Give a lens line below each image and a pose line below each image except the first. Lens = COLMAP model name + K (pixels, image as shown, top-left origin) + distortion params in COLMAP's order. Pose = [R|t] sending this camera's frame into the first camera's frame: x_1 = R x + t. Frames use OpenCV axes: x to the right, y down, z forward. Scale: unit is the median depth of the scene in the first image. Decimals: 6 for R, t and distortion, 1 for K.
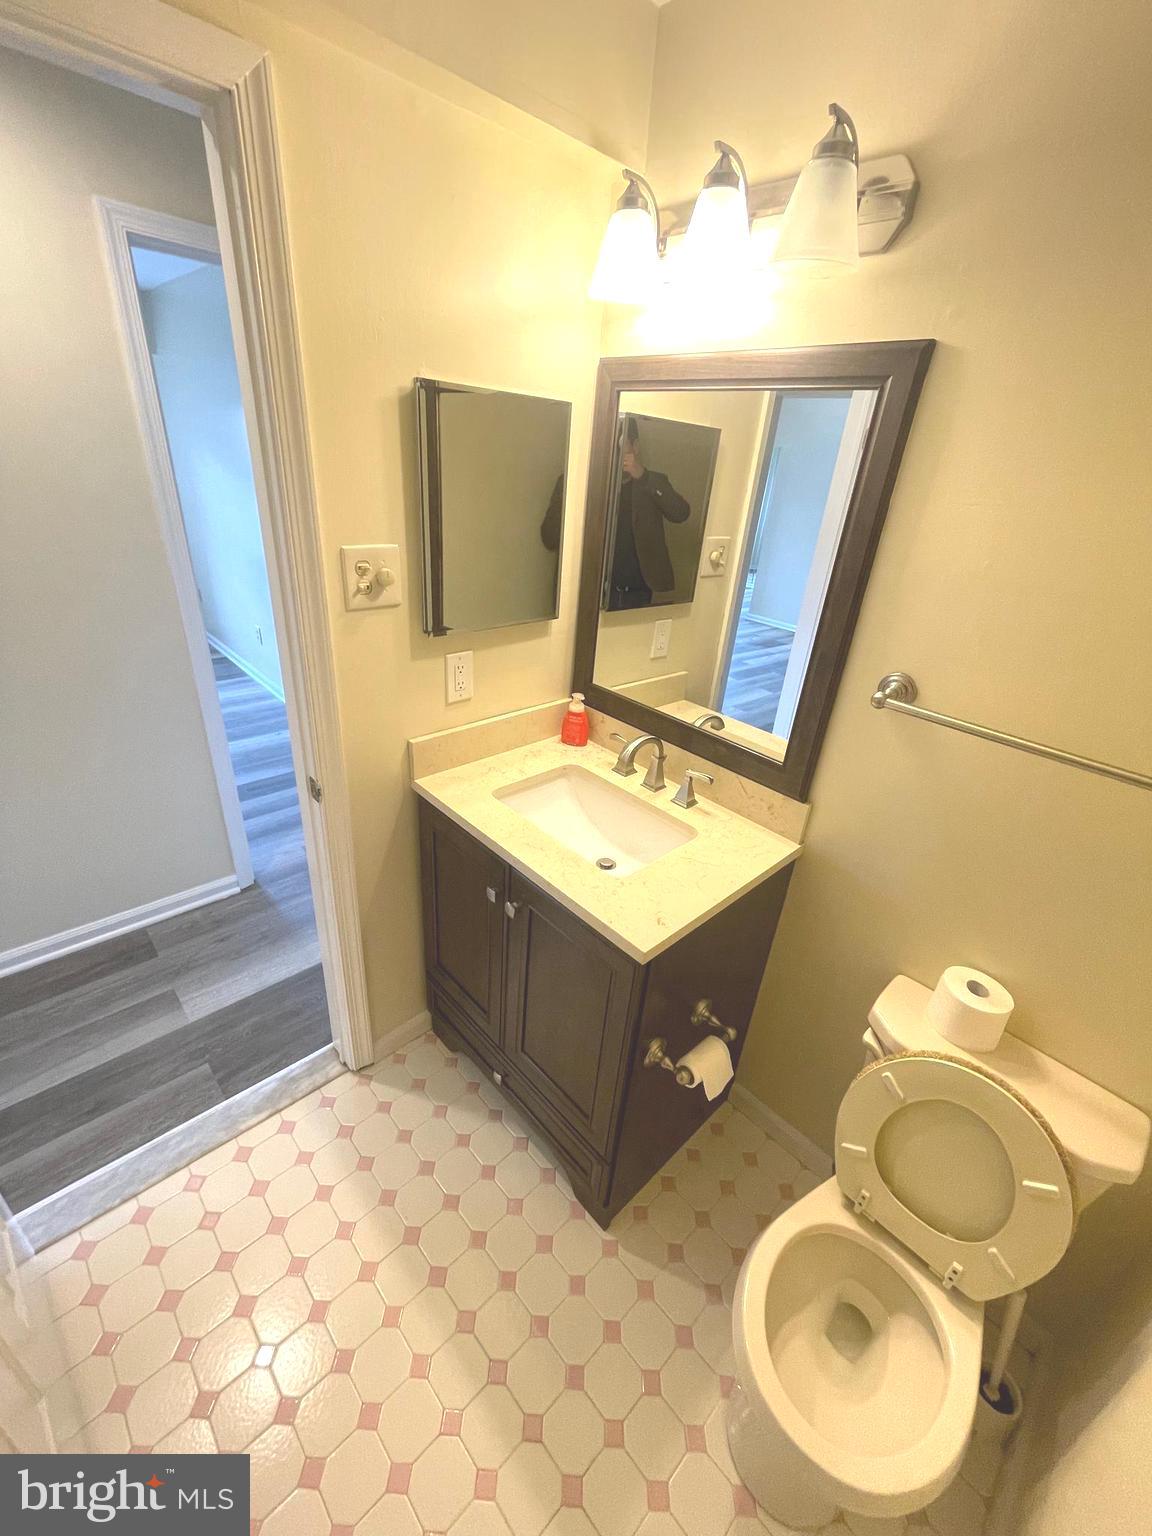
lens RADIAL K [[619.4, 0, 577.4], [0, 619.4, 770.0], [0, 0, 1]] dist [-0.002250, -0.000512]
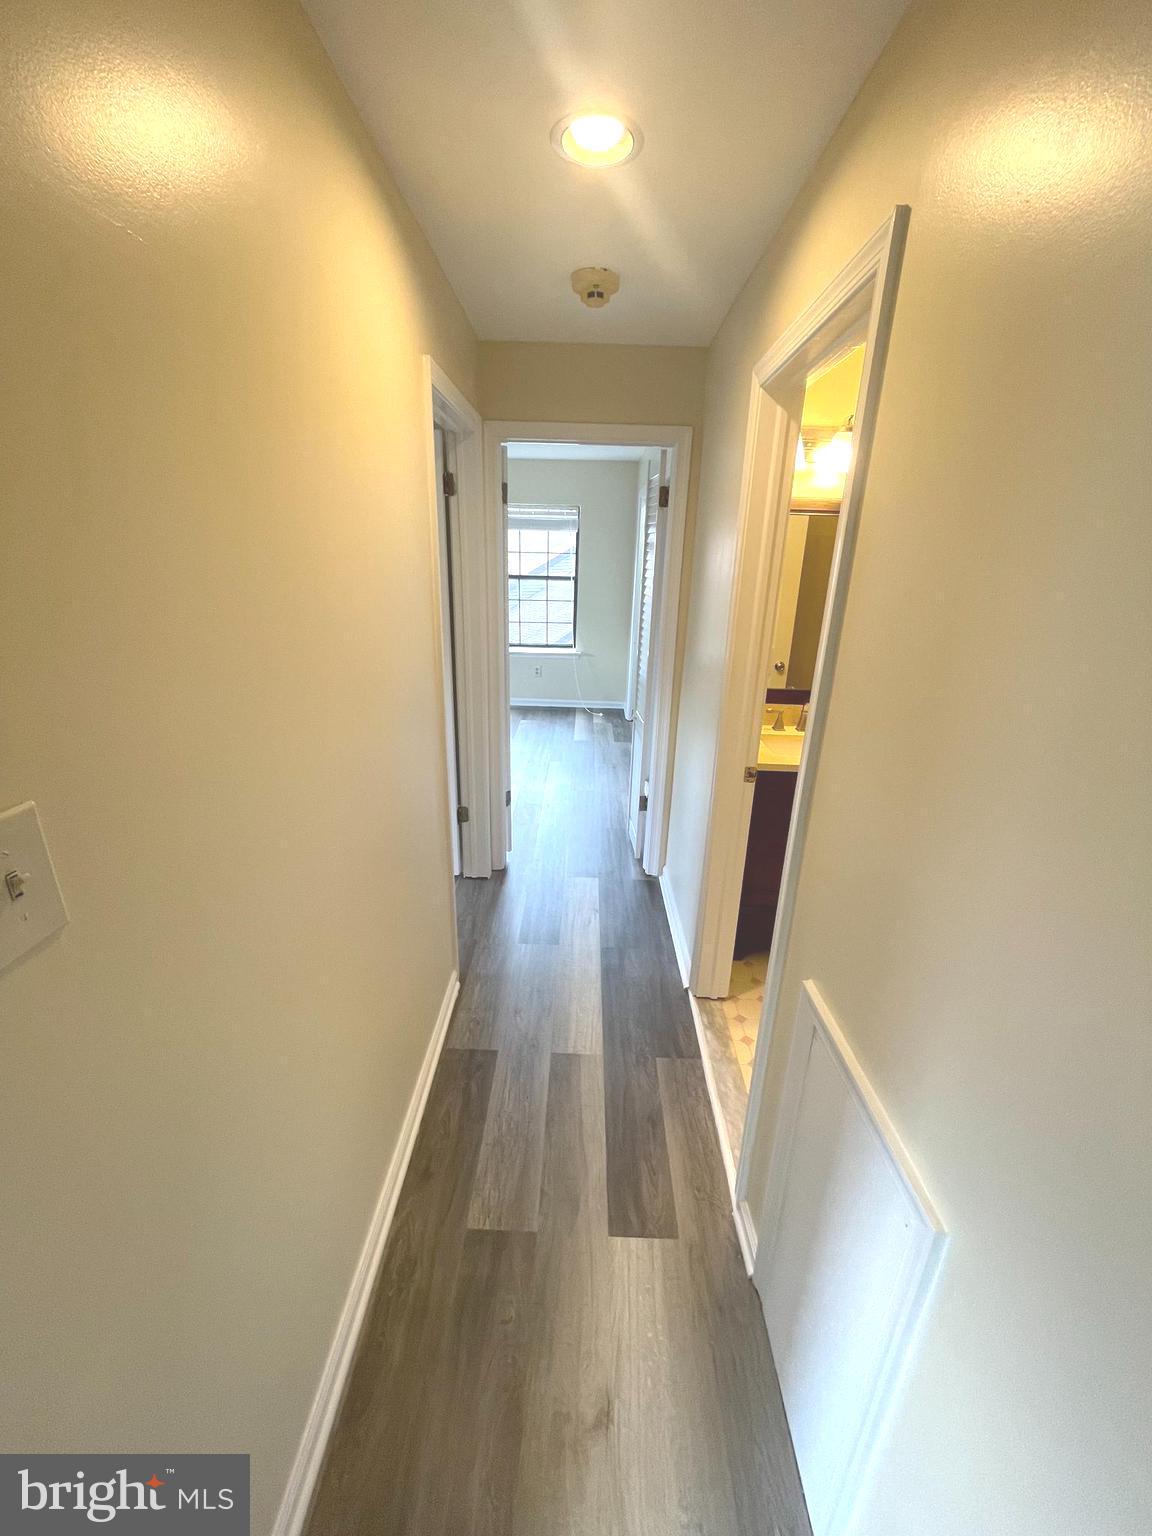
lens RADIAL K [[619.4, 0, 569.2], [0, 619.4, 765.6], [0, 0, 1]] dist [-0.002250, -0.000512]
pose [[0.705888, -0.289631, 0.646402, -1.636497], [0.350636, 0.935804, 0.036399, -0.179181], [-0.615448, 0.200959, 0.762128, 0.120700]]
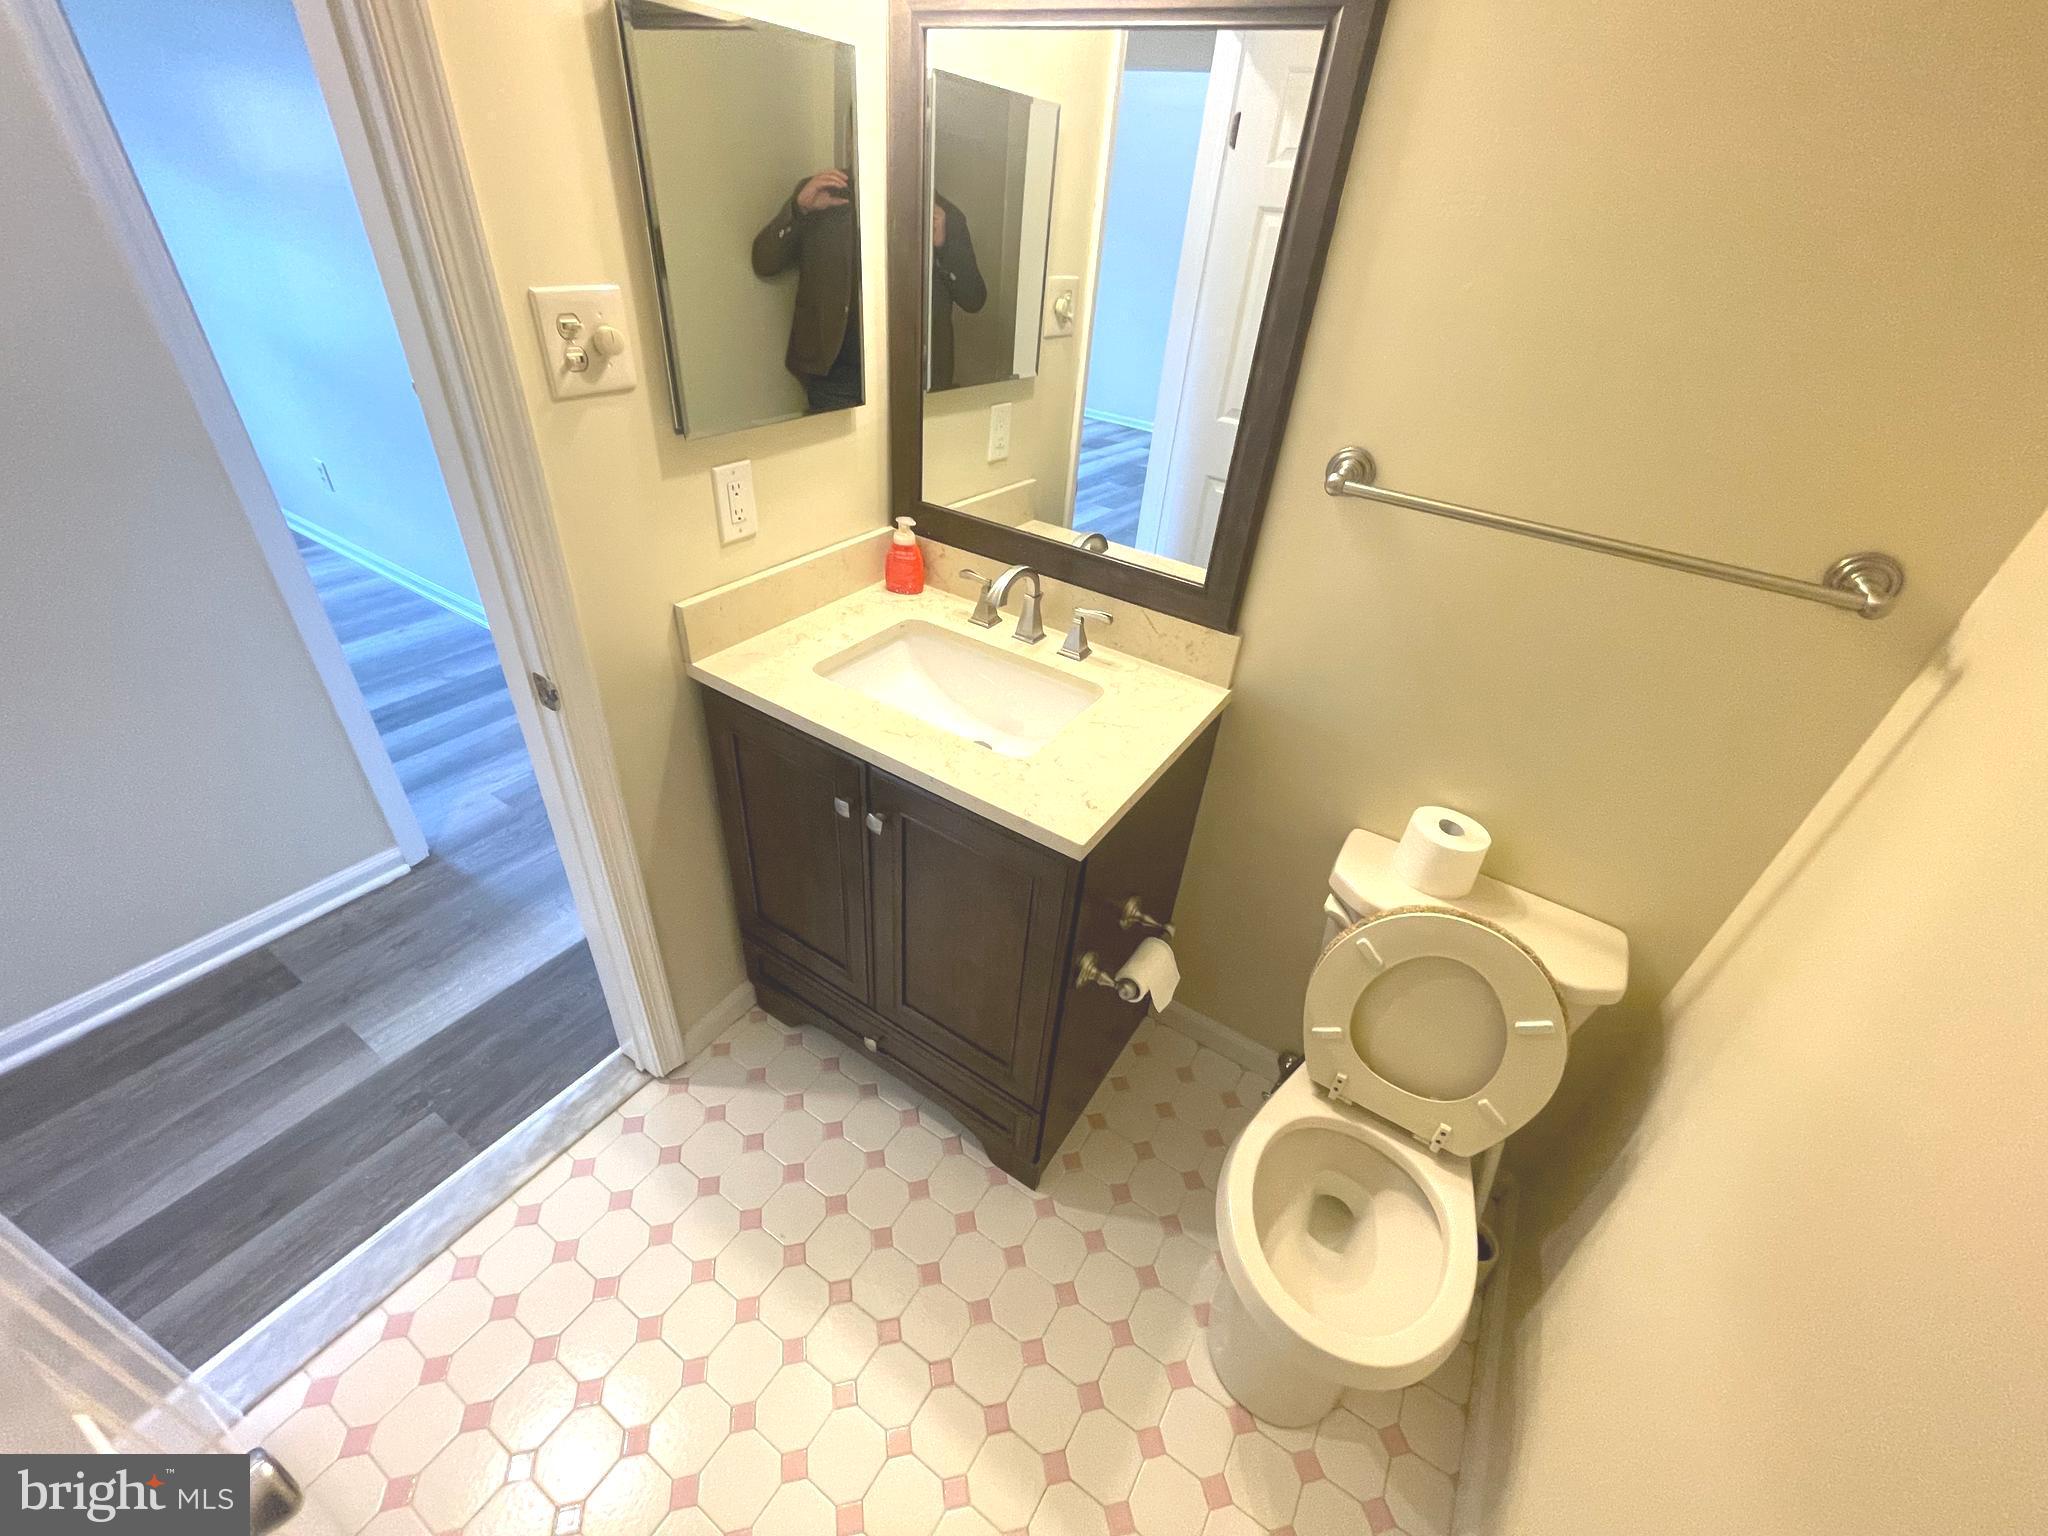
lens RADIAL K [[825.9, 0, 1019.6], [0, 825.9, 769.7], [0, 0, 1]] dist [-0.002250, -0.000512]
pose [[0.970839, -0.136545, 0.197047, -0.117490], [0.104269, 0.980630, 0.165811, 0.019618], [-0.215871, -0.140430, 0.966271, 0.032084]]
